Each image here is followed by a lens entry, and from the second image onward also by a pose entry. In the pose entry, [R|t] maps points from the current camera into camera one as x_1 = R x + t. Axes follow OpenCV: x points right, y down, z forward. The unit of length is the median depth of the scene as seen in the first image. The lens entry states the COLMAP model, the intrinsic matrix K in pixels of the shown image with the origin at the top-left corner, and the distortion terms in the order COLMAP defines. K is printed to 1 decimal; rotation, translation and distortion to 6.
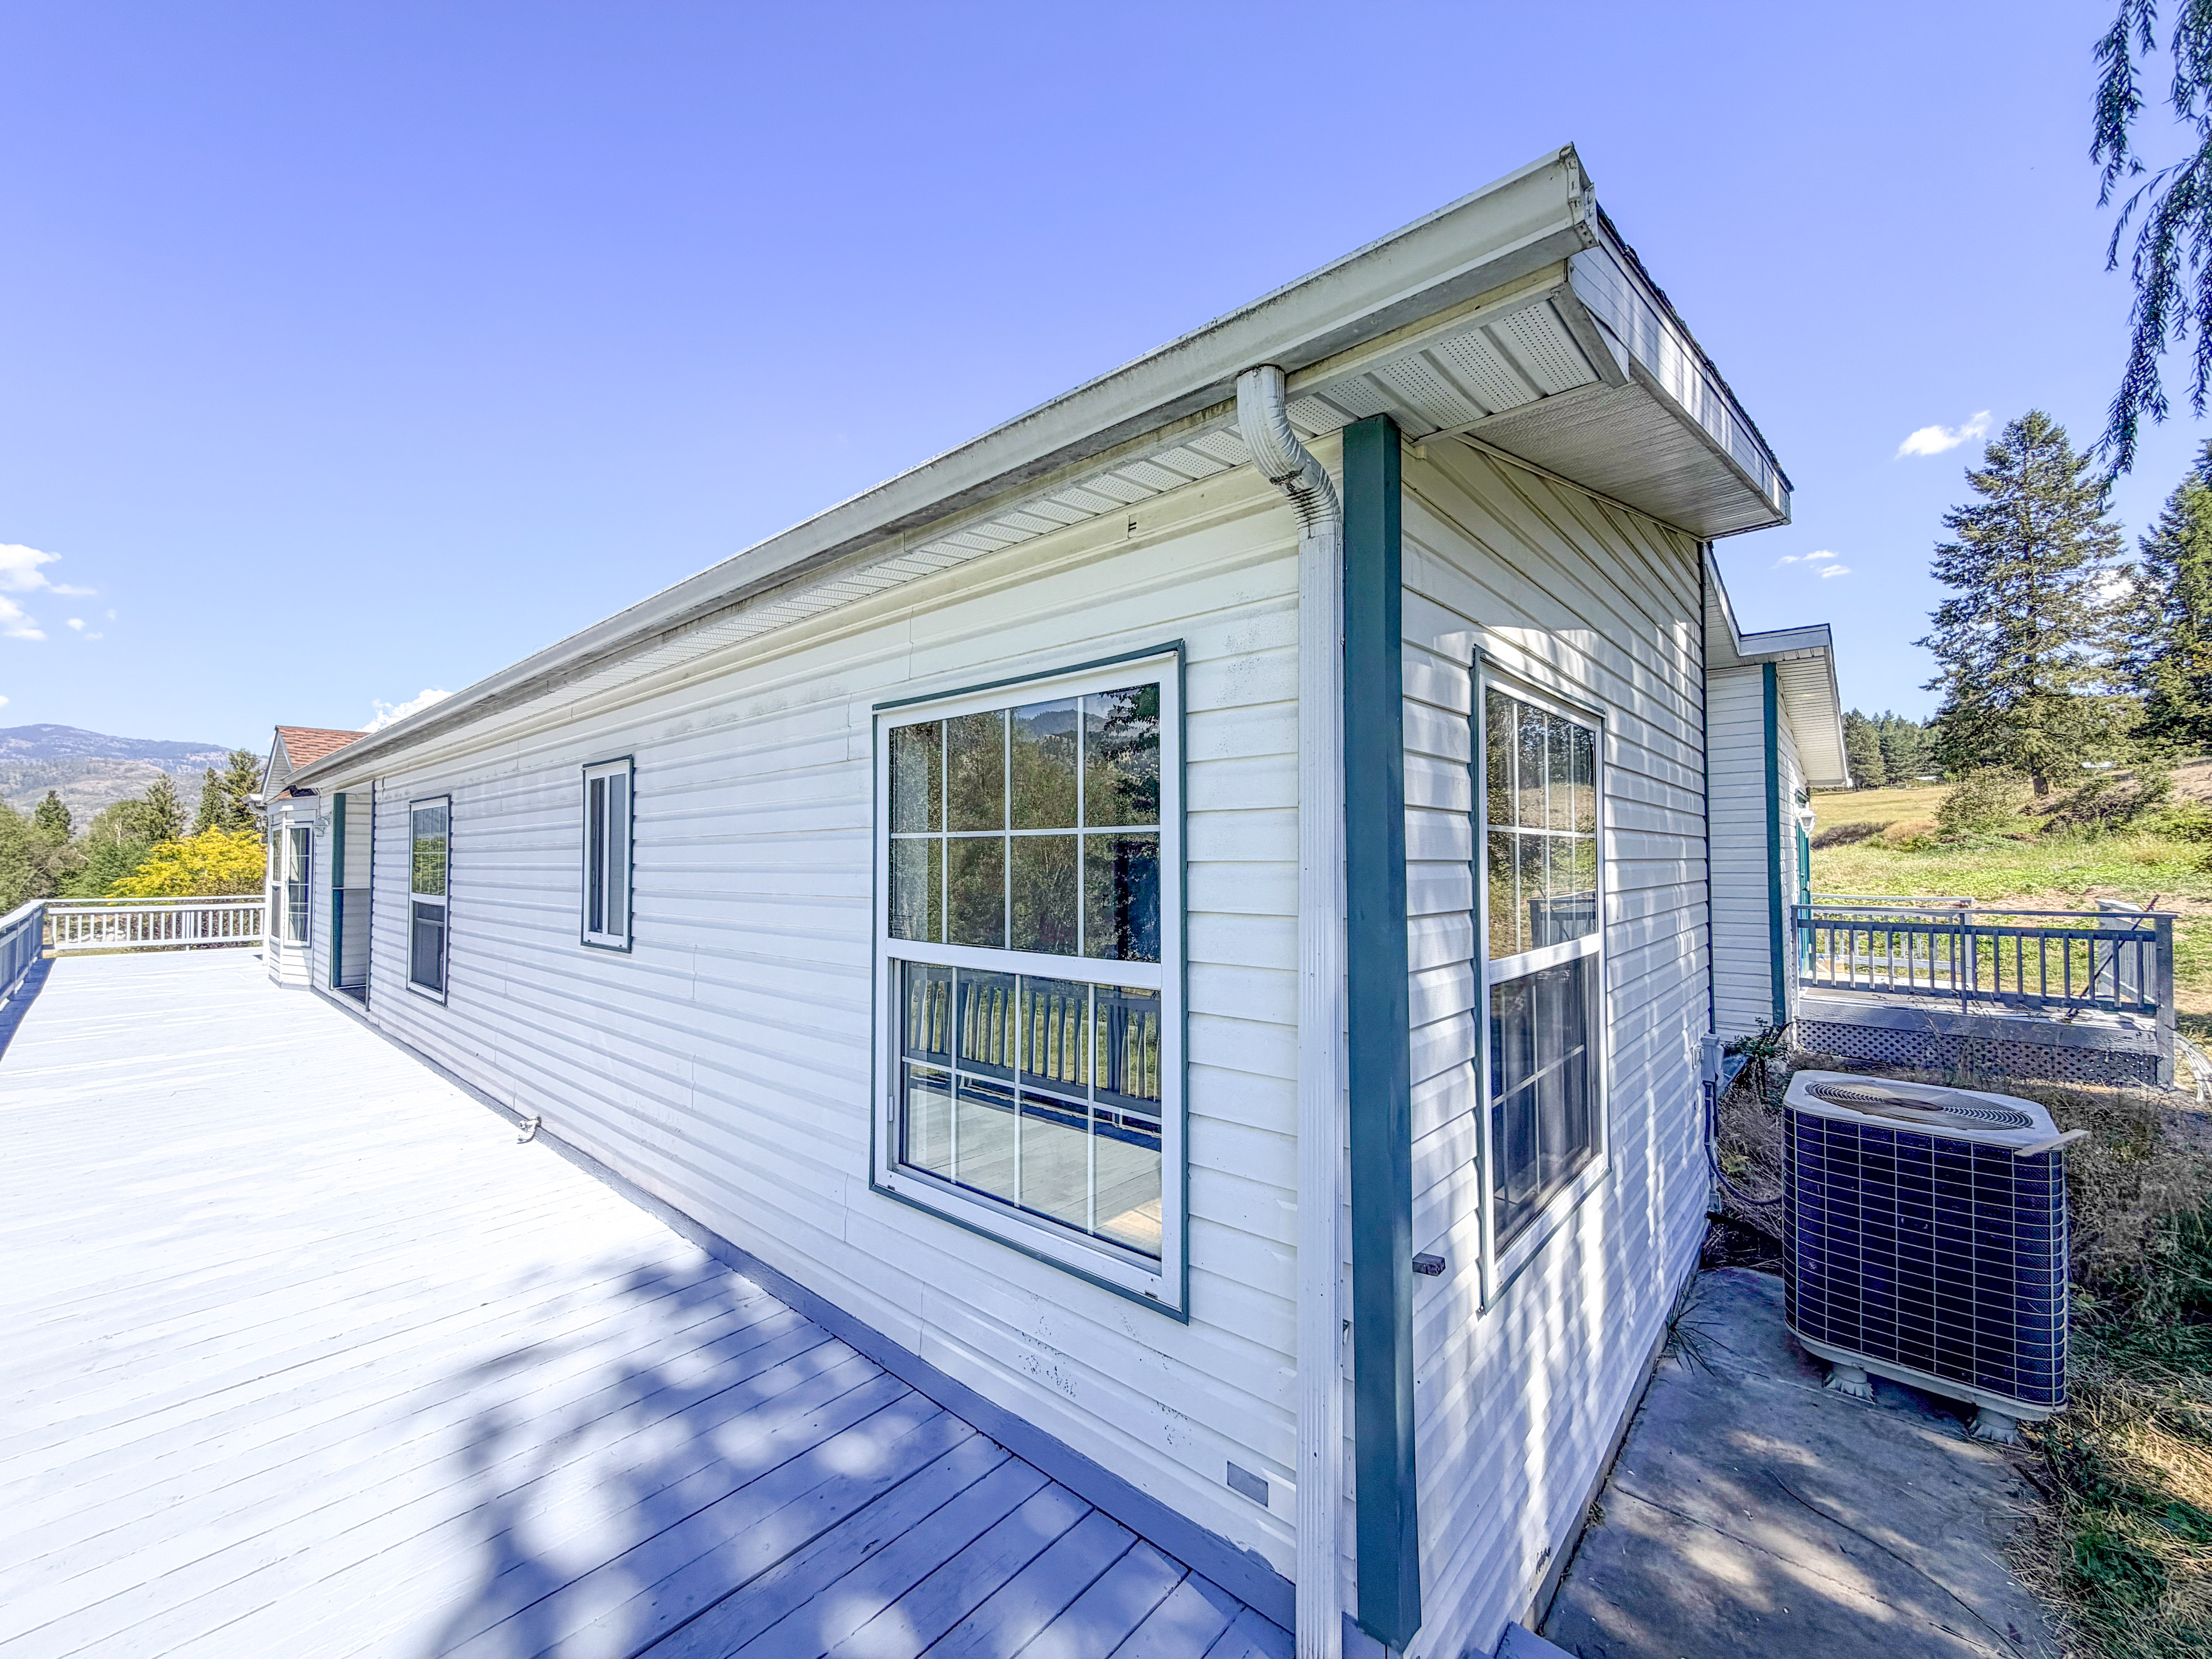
lens RADIAL K [[883.1, 0, 1100.8], [0, 883.1, 832.4], [0, 0, 1]] dist [-0.002377, 0.000545]
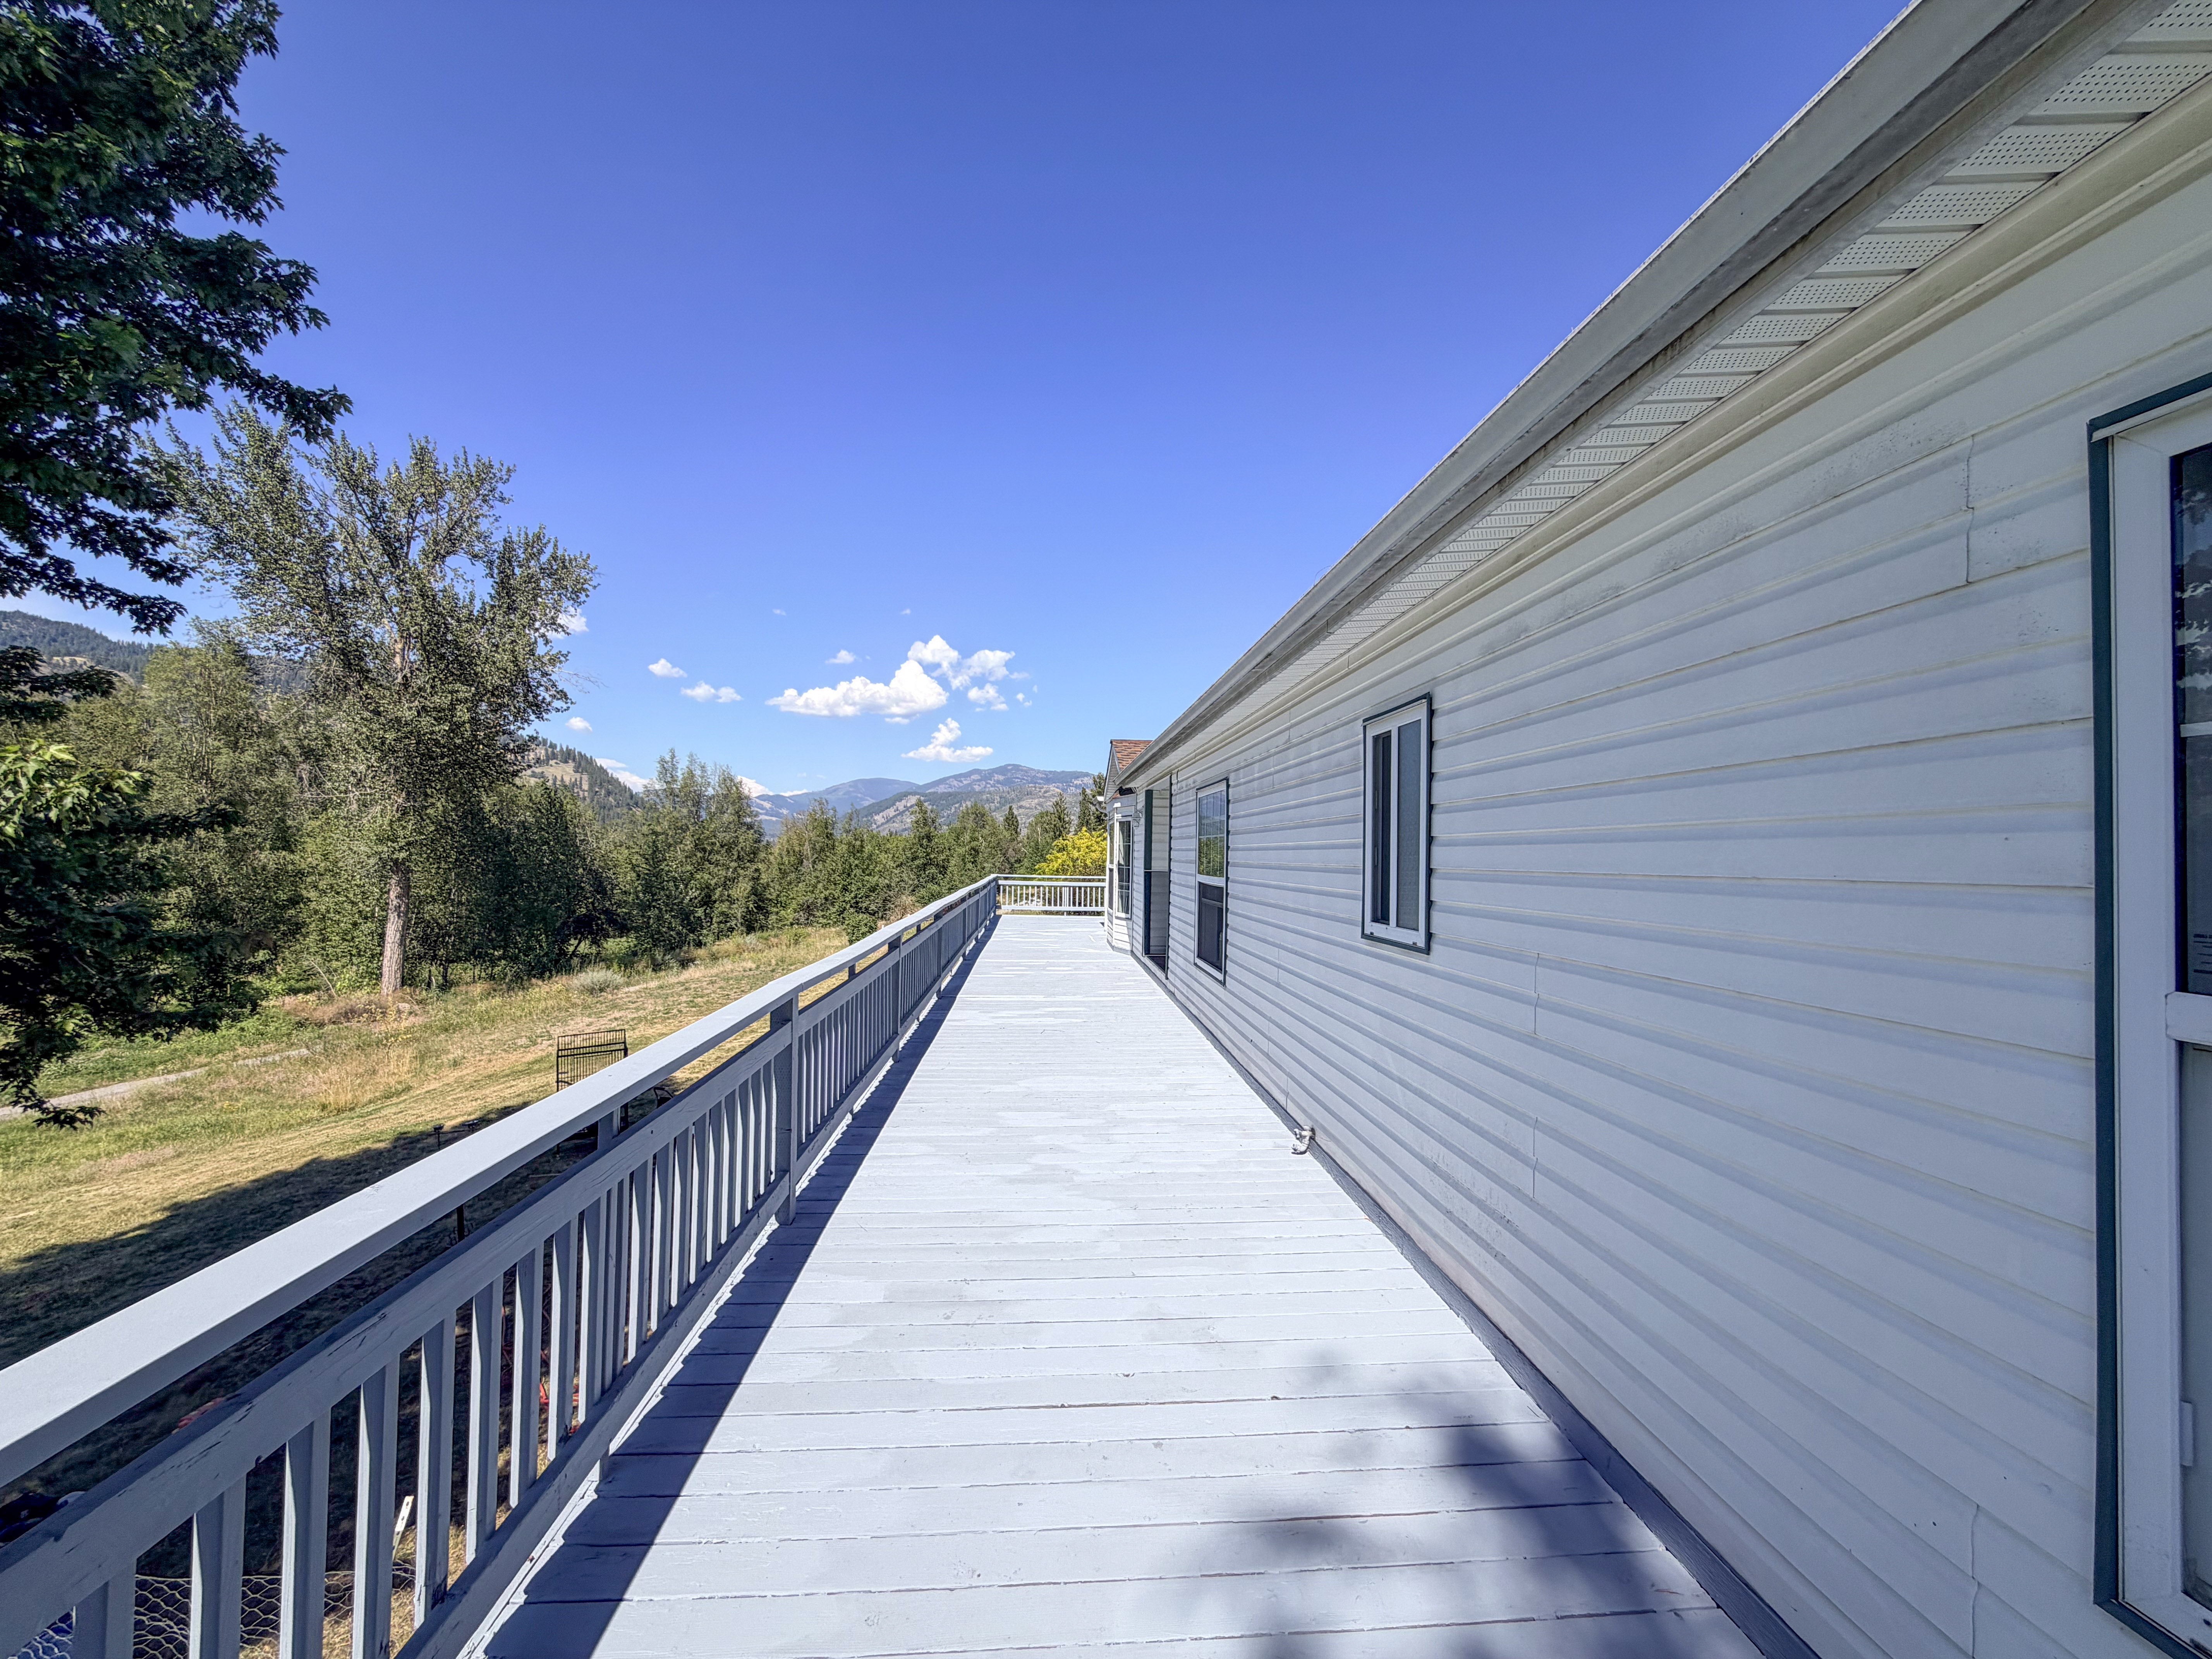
lens RADIAL K [[877.9, 0, 1106.0], [0, 877.9, 829.5], [0, 0, 1]] dist [-0.002235, -0.000048]
pose [[0.720490, -0.003697, -0.693455, -0.178846], [0.000053, 0.999986, -0.005277, 0.028487], [0.693465, 0.003766, 0.720481, 0.225974]]
